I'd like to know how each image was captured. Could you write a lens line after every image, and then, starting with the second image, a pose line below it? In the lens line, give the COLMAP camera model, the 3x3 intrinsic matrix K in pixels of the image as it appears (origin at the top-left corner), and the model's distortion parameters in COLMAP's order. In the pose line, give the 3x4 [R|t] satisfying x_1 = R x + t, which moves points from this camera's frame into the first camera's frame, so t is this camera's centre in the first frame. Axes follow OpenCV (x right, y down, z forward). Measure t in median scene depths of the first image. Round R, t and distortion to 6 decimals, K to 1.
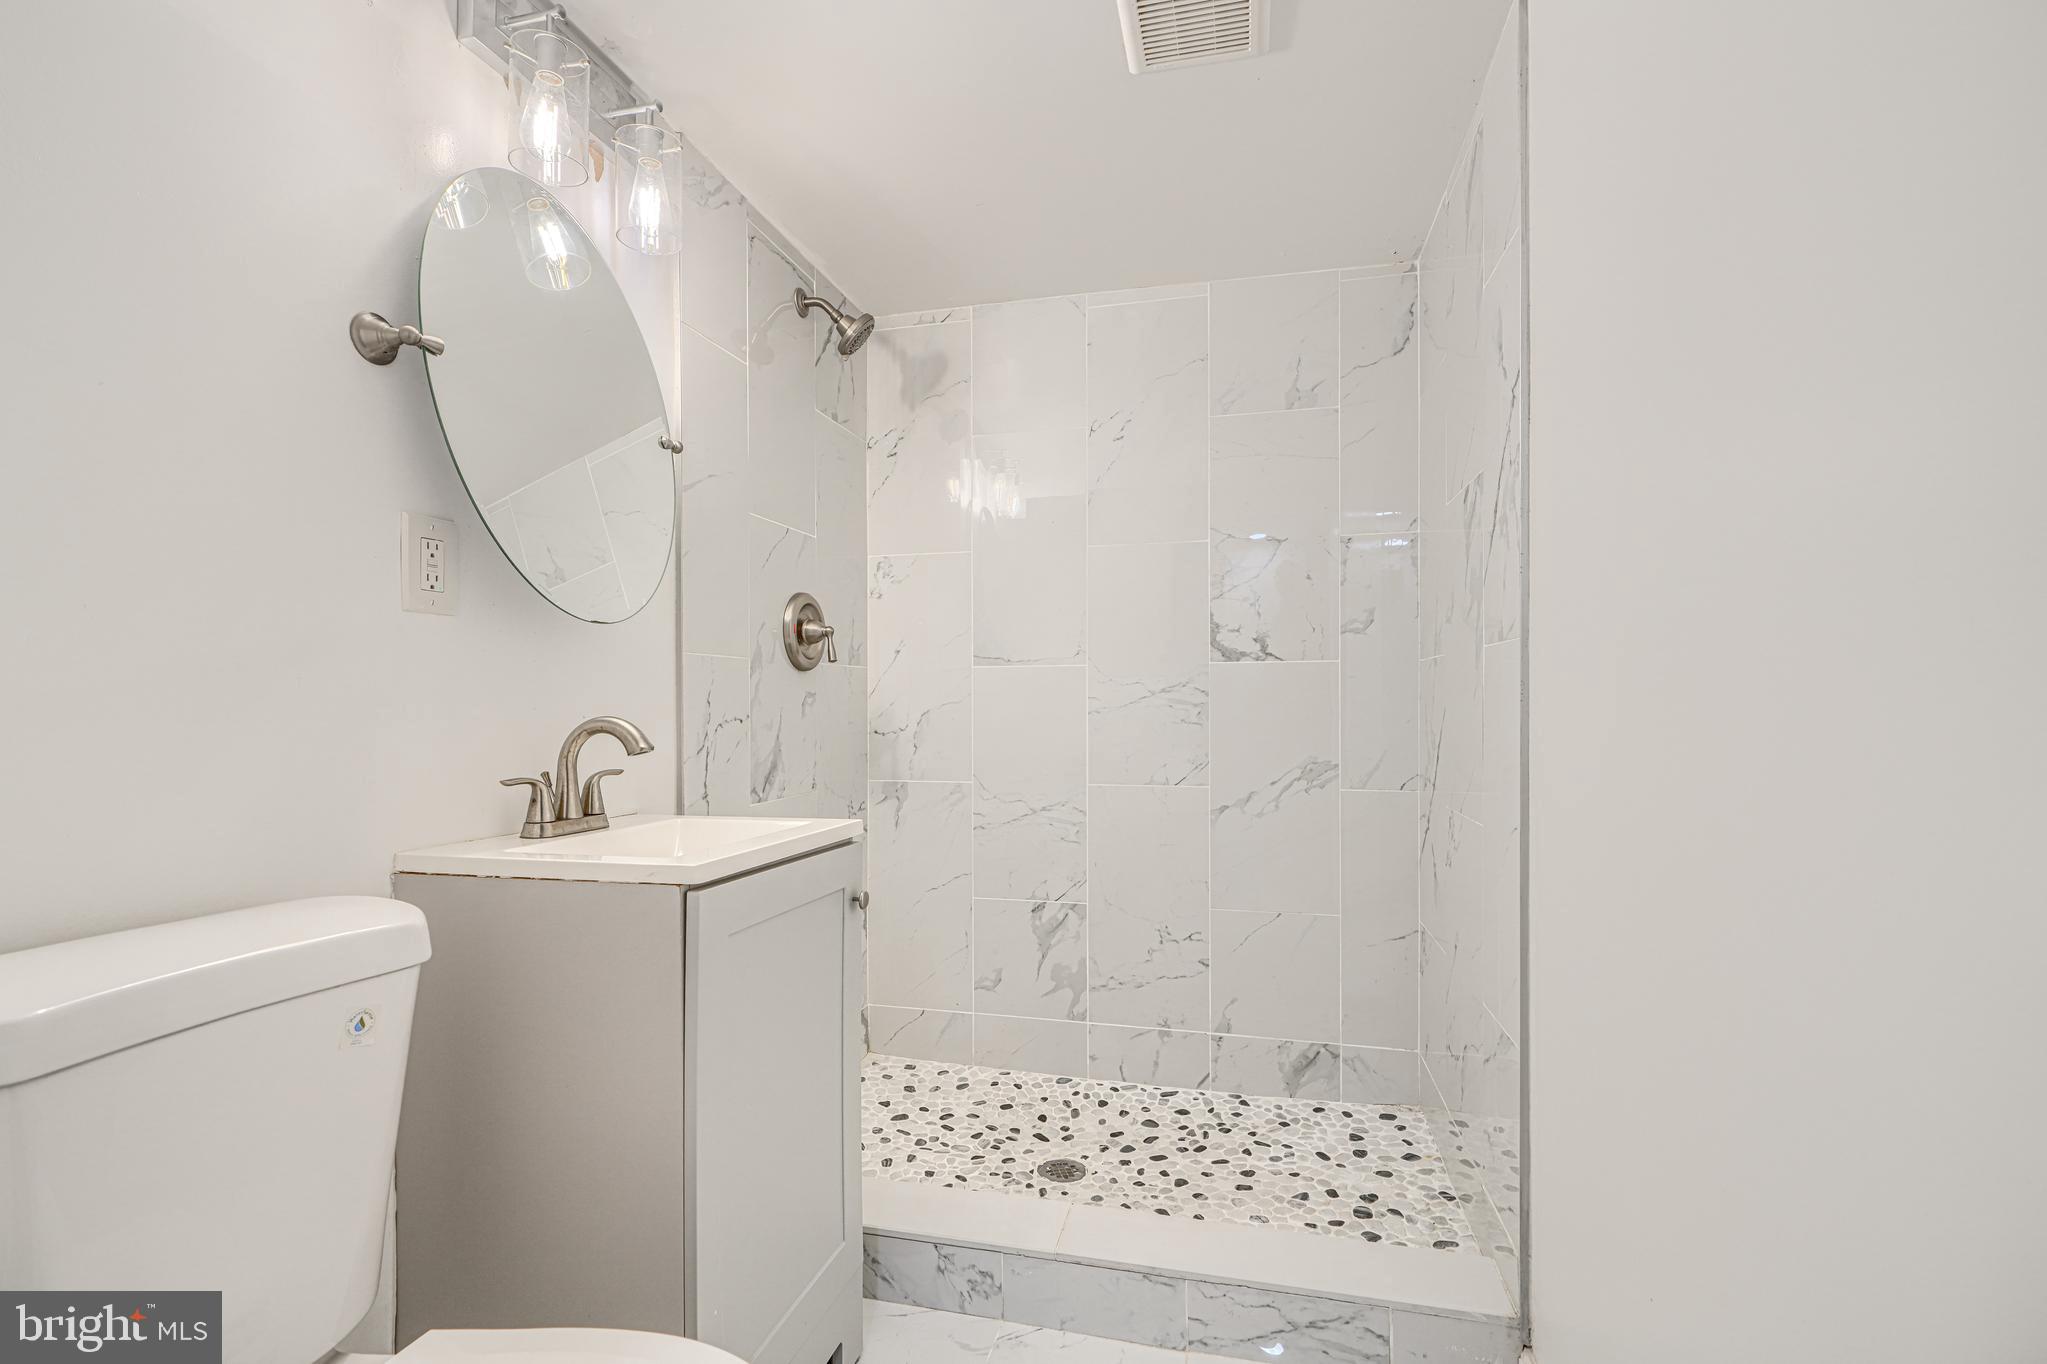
lens RADIAL K [[943.6, 0, 1029.7], [0, 943.6, 668.1], [0, 0, 1]] dist [0.003551, 0.000702]
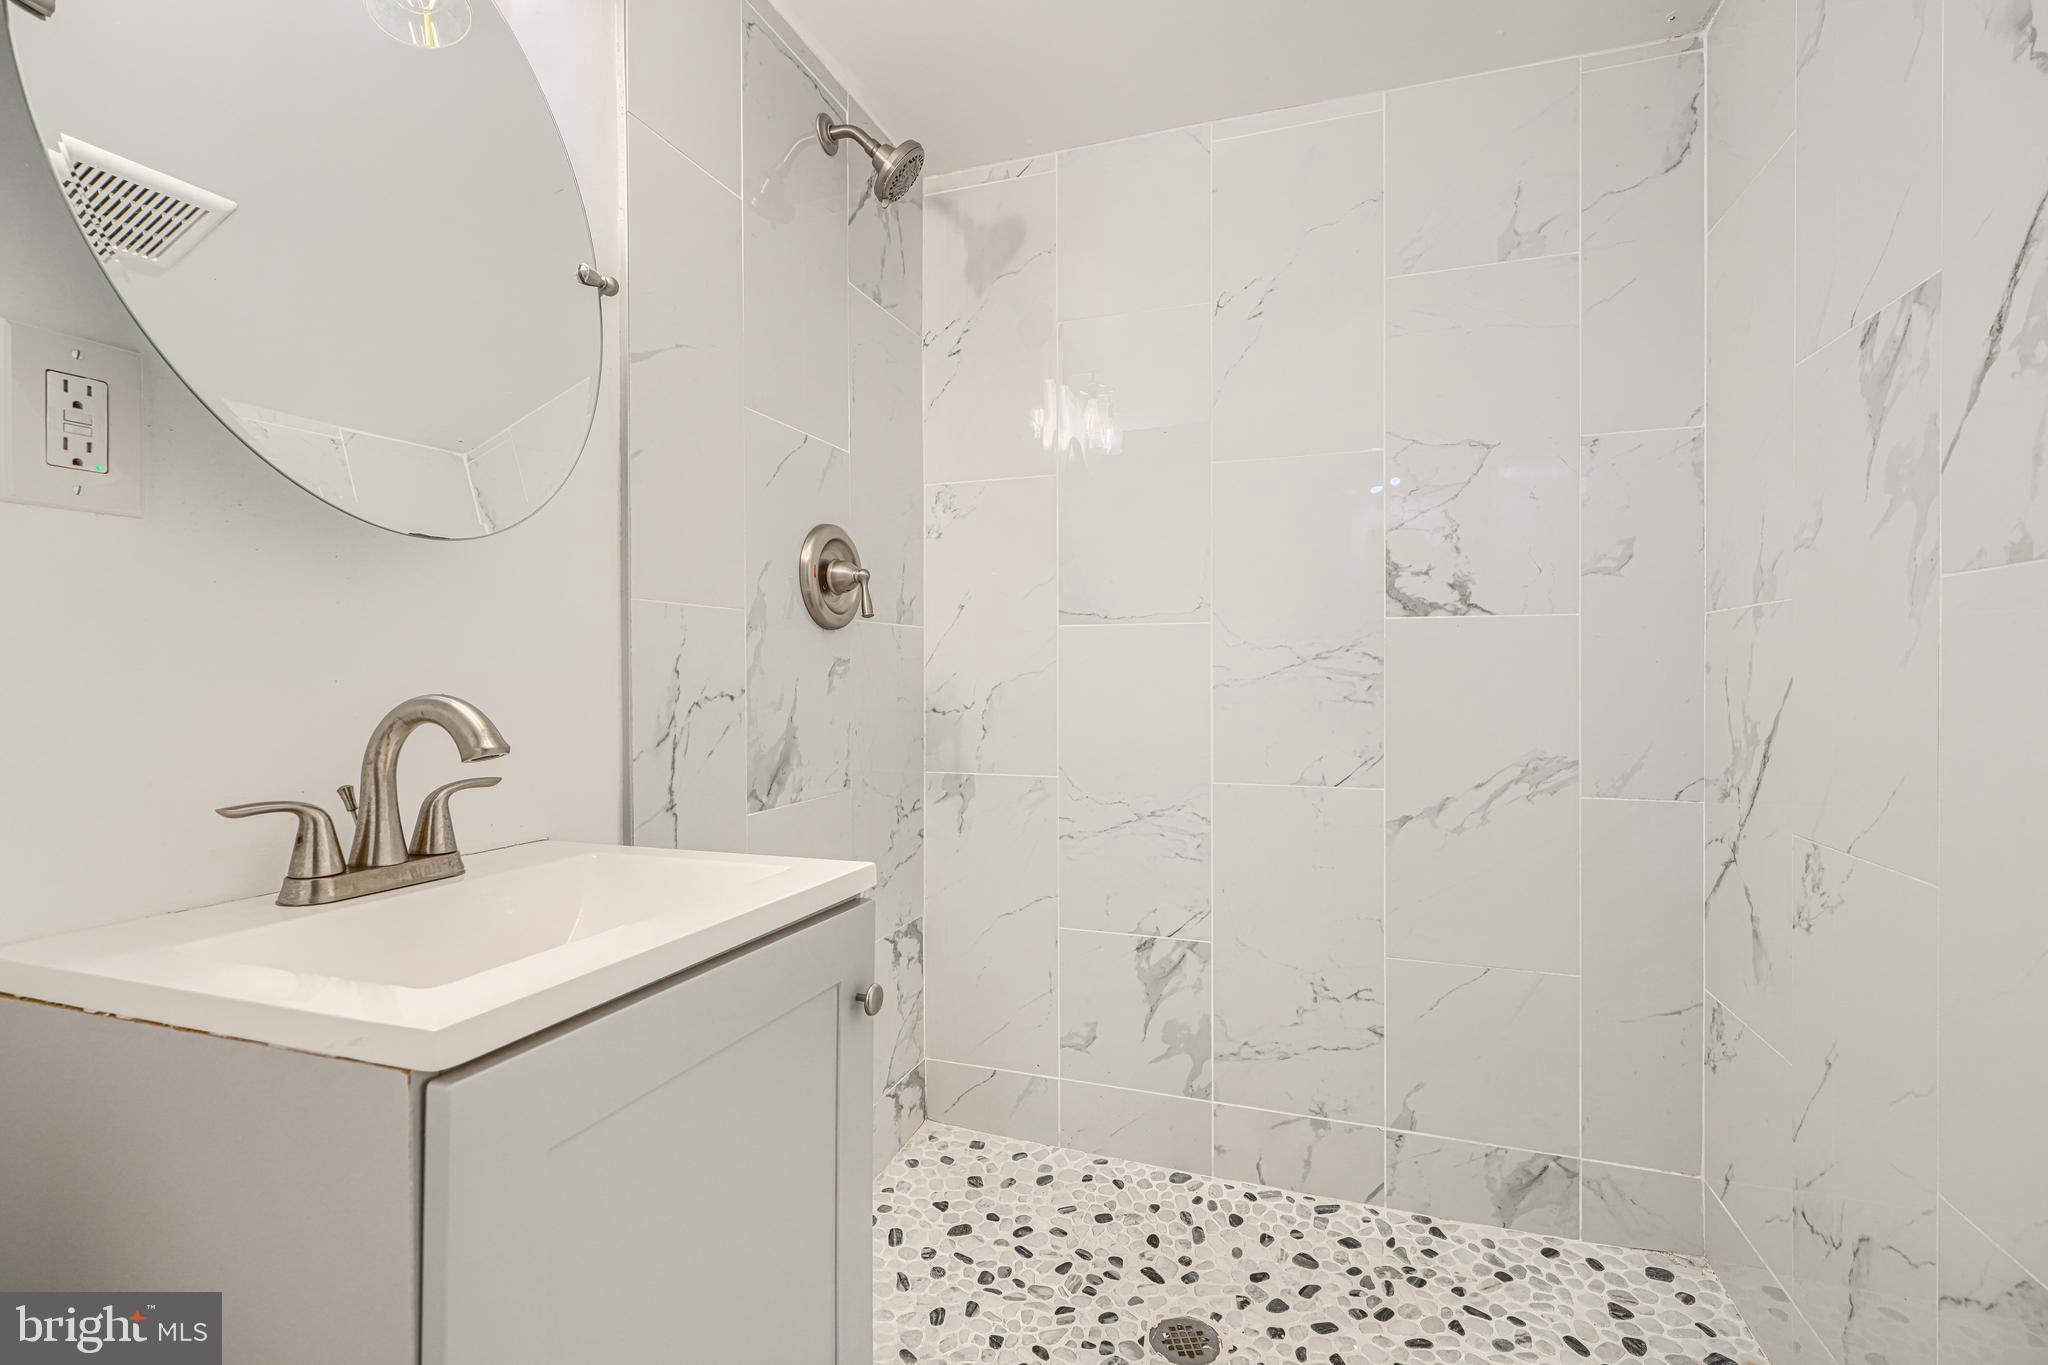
lens RADIAL K [[944.0, 0, 1019.2], [0, 944.0, 677.1], [0, 0, 1]] dist [0.003551, 0.000702]
pose [[0.994516, 0.001978, -0.104570, -0.013520], [0.002288, 0.999170, 0.040661, 0.009978], [0.104564, -0.040677, 0.993686, 0.268614]]
